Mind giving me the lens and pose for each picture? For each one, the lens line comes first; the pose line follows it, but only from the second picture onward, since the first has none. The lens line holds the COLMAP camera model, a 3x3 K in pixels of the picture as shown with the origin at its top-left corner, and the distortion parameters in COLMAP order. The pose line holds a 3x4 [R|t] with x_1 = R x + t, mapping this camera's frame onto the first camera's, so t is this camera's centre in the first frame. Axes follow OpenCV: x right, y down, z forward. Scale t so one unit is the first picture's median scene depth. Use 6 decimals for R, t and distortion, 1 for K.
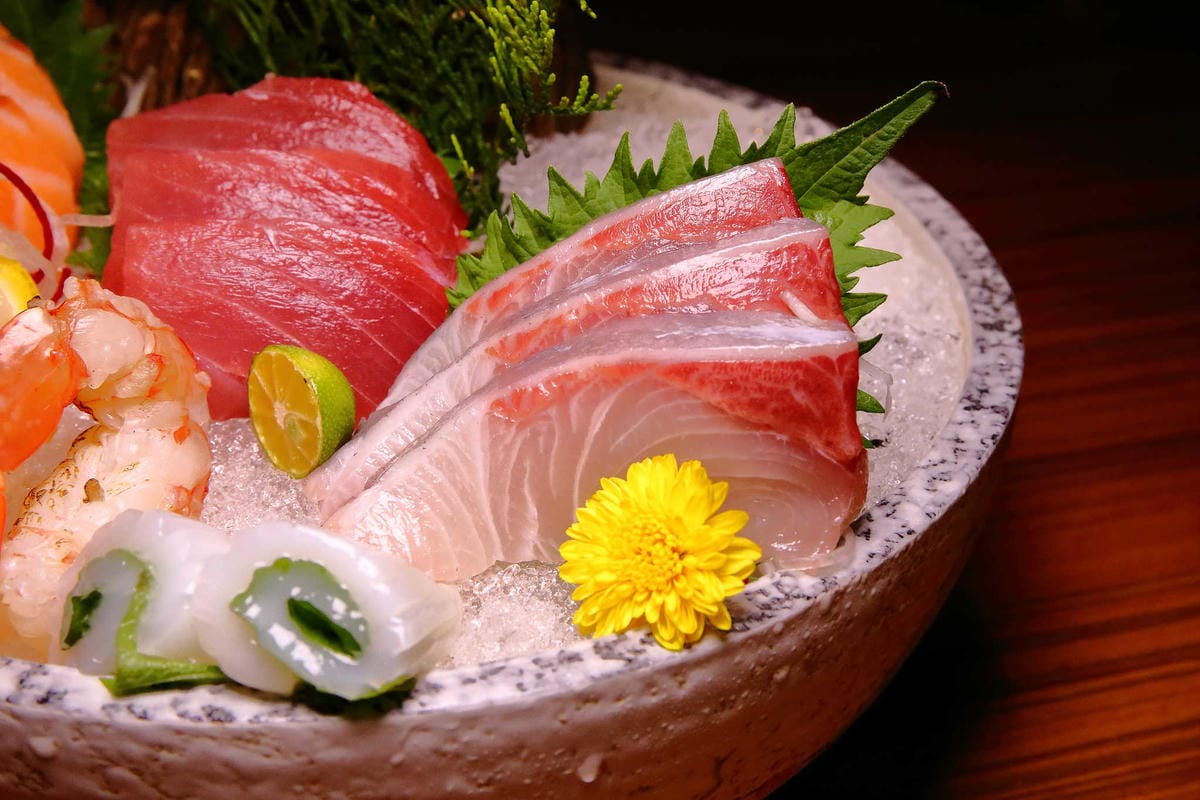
lens RADIAL K [[2126.6, 0, 600.0], [0, 2126.6, 400.0], [0, 0, 1]] dist [0.067504, 0.001341]
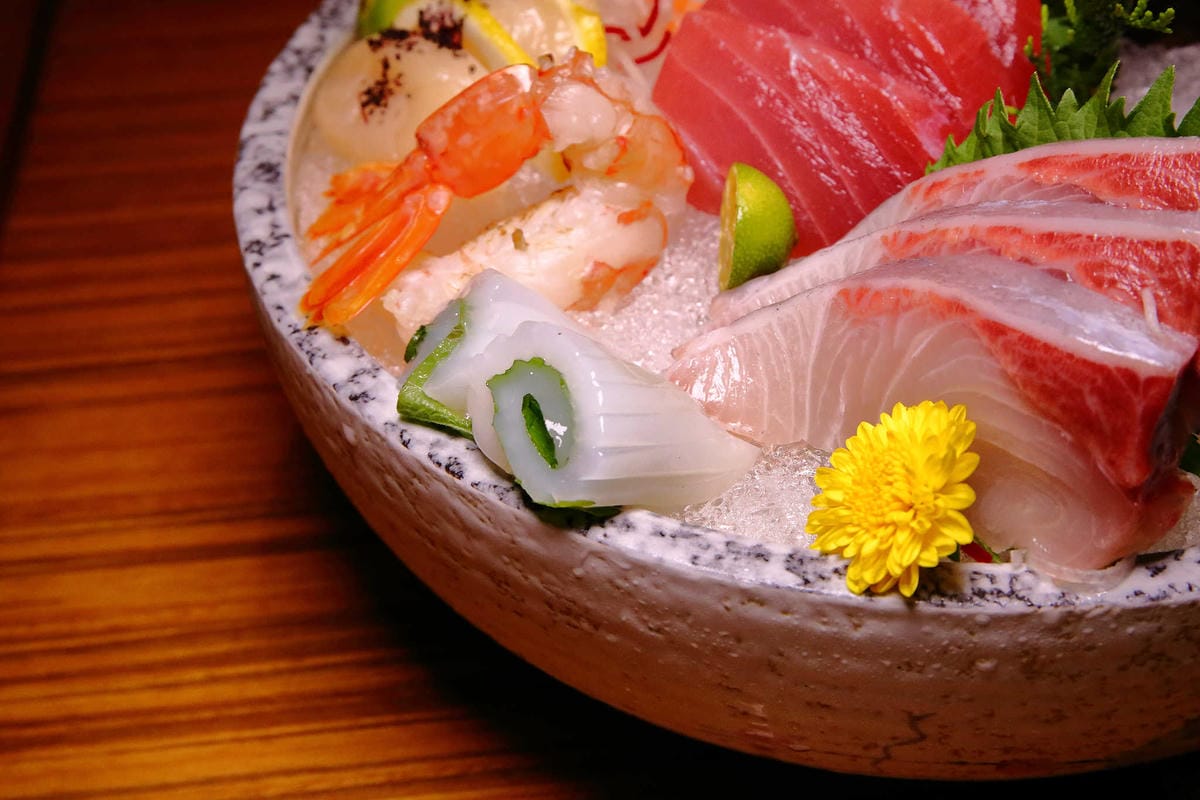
lens RADIAL K [[2126.6, 0, 600.0], [0, 2126.6, 400.0], [0, 0, 1]] dist [0.067504, 0.001341]
pose [[0.750685, 0.376306, -0.543015, 0.433359], [-0.284982, 0.925970, 0.247721, -0.169278], [0.596035, -0.031211, 0.802352, 0.139381]]
